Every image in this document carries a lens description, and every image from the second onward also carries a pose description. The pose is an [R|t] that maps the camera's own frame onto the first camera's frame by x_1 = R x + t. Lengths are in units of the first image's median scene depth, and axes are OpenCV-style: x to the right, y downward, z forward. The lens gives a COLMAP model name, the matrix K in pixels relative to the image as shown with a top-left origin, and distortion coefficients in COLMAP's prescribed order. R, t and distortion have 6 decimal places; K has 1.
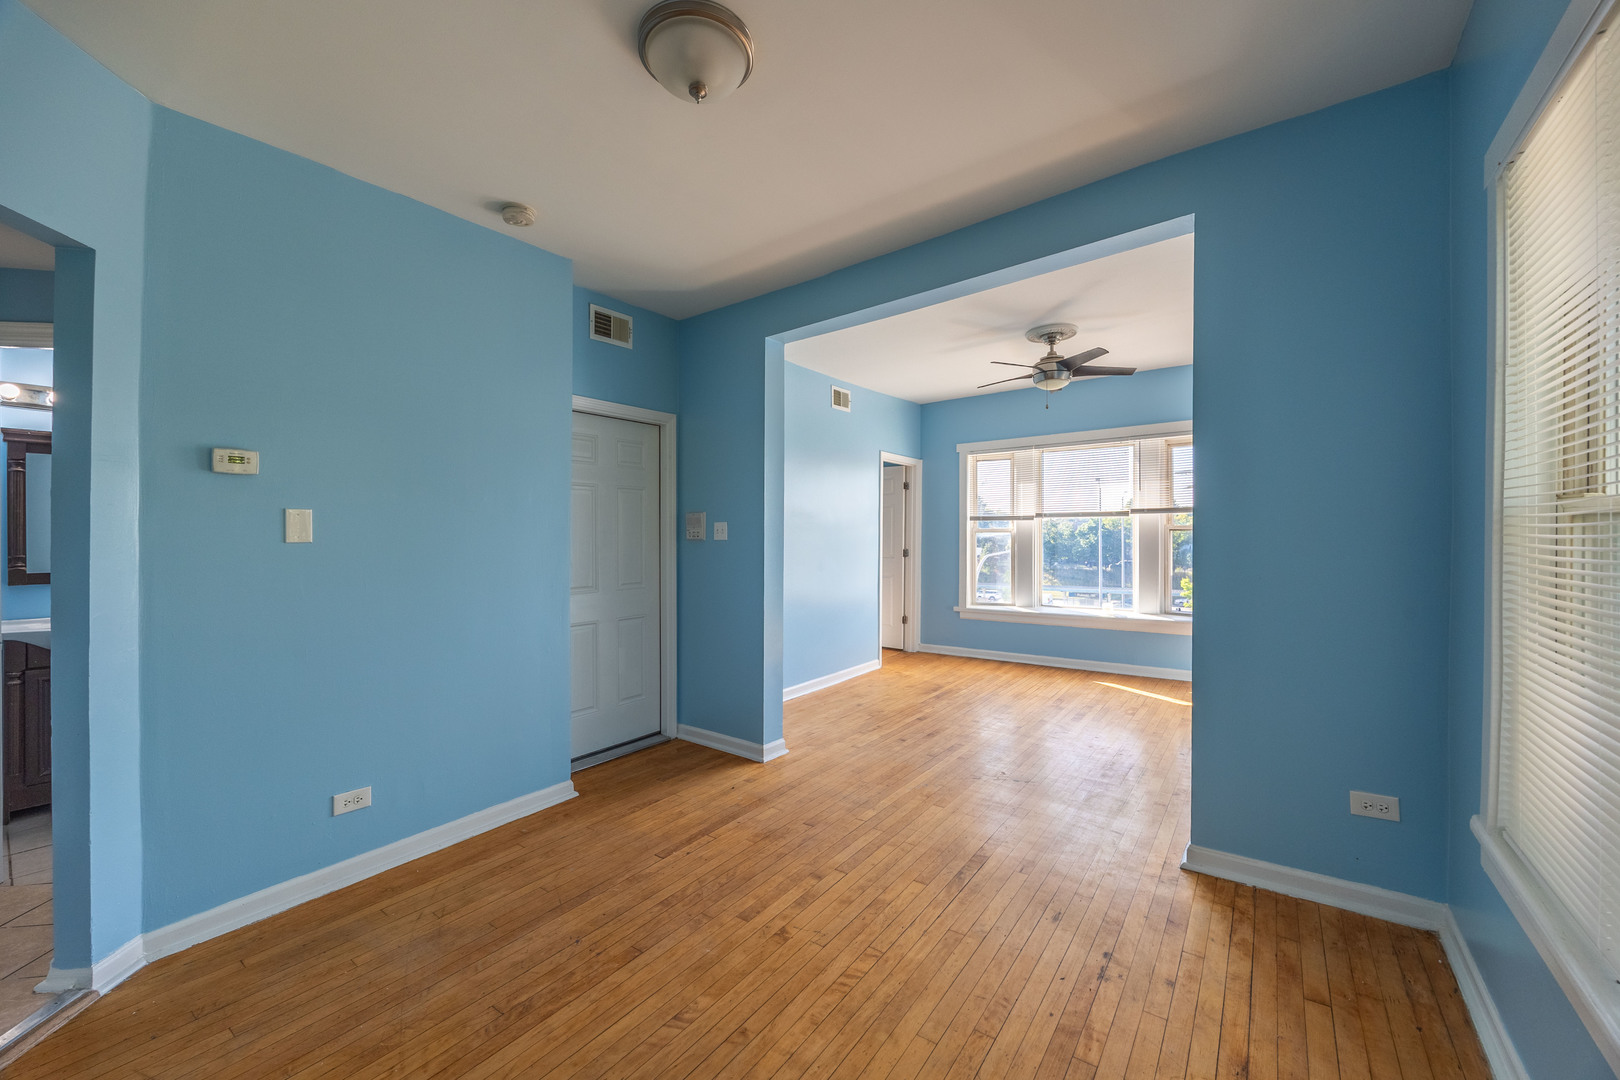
lens RADIAL K [[618.1, 0, 811.7], [0, 618.1, 538.5], [0, 0, 1]] dist [-0.003250, -0.000172]
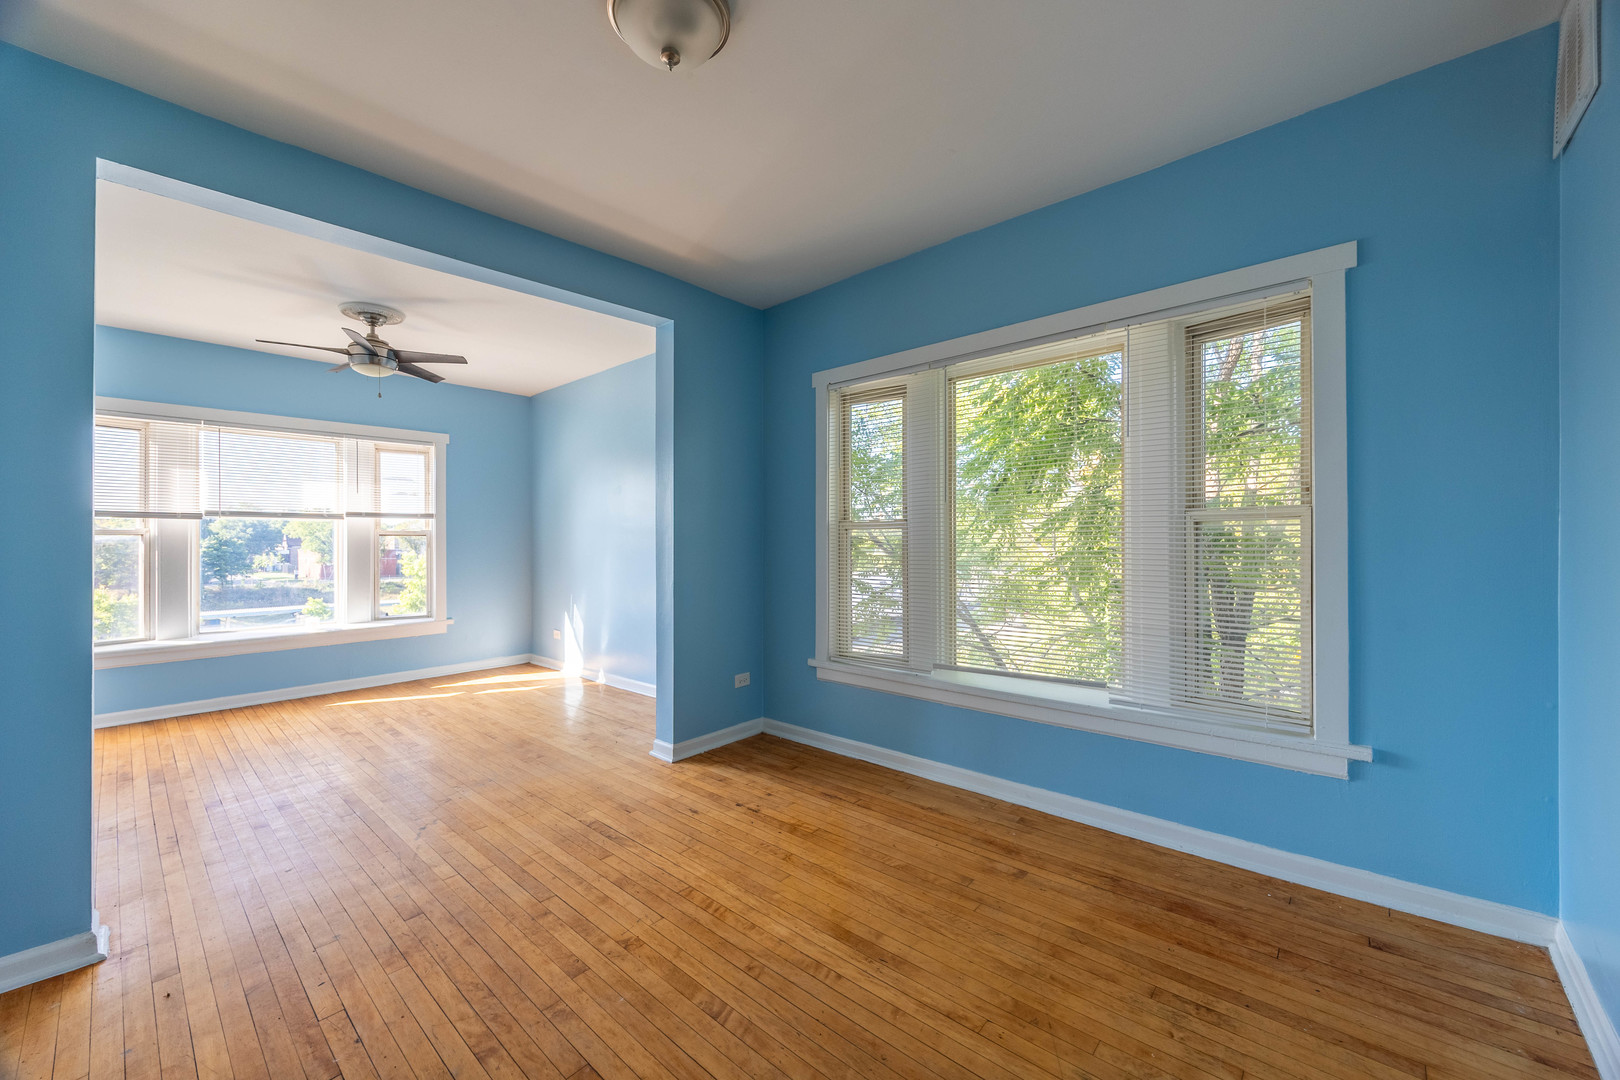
lens RADIAL K [[618.1, 0, 809.3], [0, 618.1, 543.2], [0, 0, 1]] dist [-0.003250, -0.000172]
pose [[0.099253, 0.003455, 0.995056, -0.803699], [0.007438, 0.999963, -0.004214, 0.019728], [-0.995034, 0.007820, 0.099224, 0.508500]]
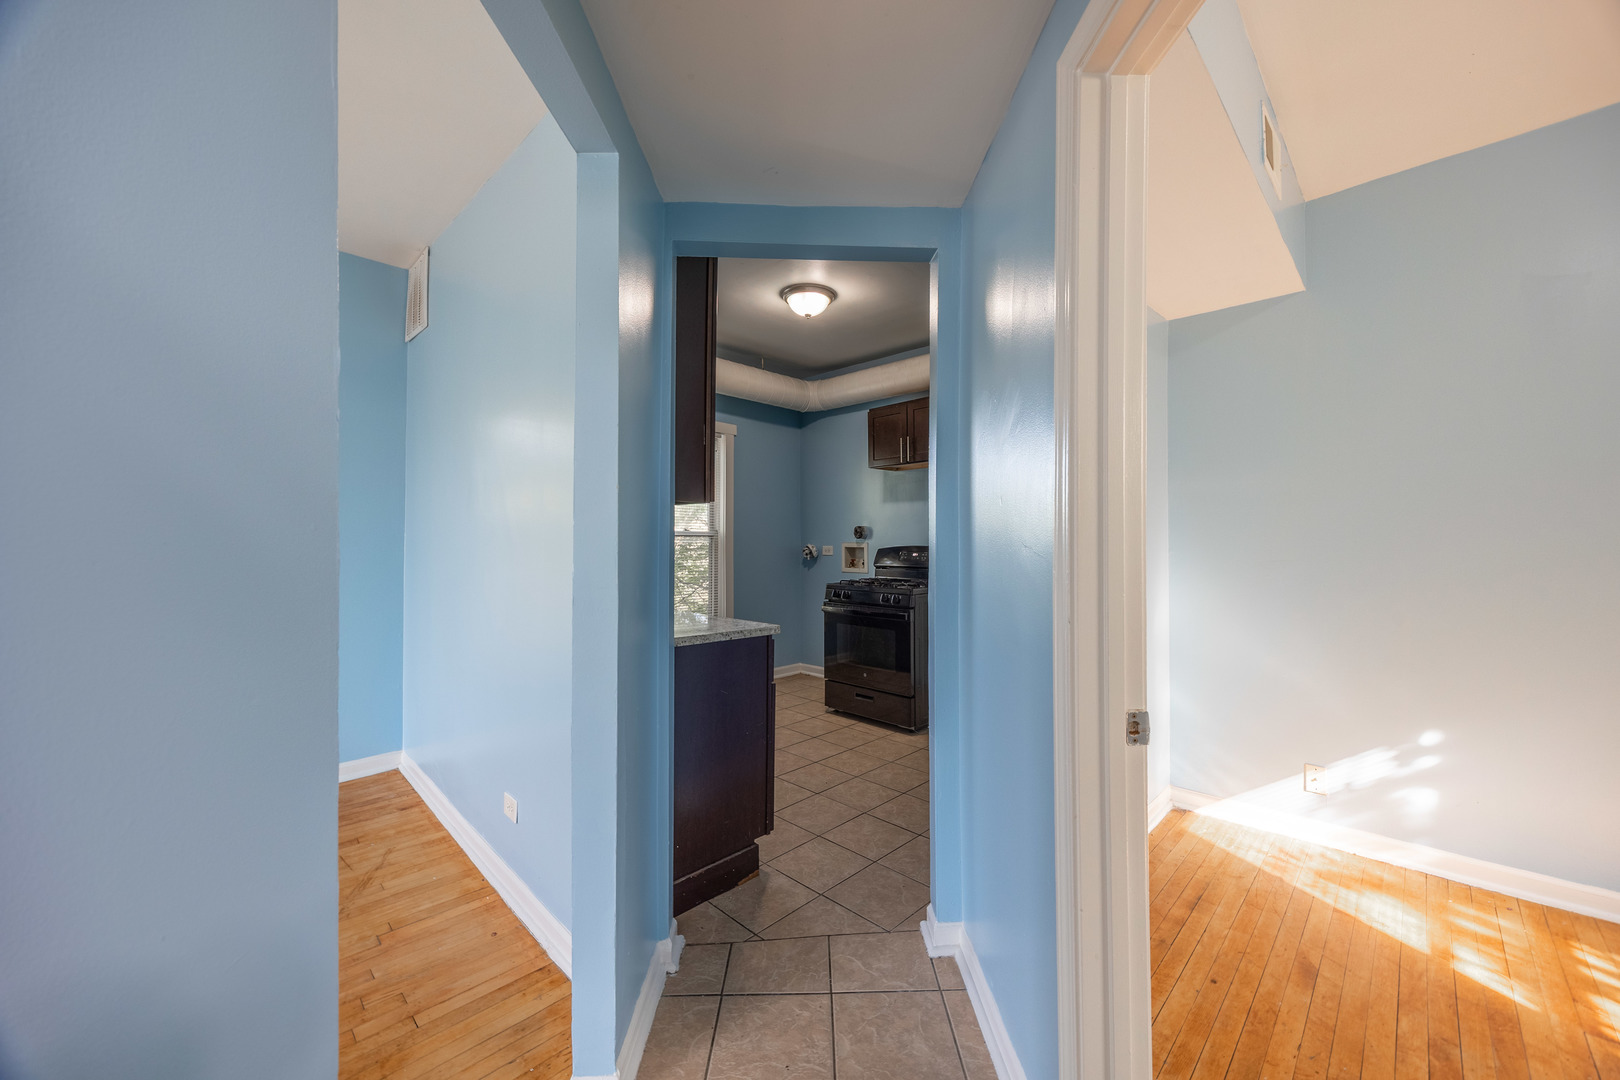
lens RADIAL K [[618.1, 0, 809.0], [0, 618.1, 541.1], [0, 0, 1]] dist [-0.003250, -0.000172]
pose [[-0.987707, 0.002131, 0.156301, -1.102016], [0.001659, 0.999994, -0.003147, 0.014216], [-0.156307, -0.002849, -0.987704, 0.924443]]
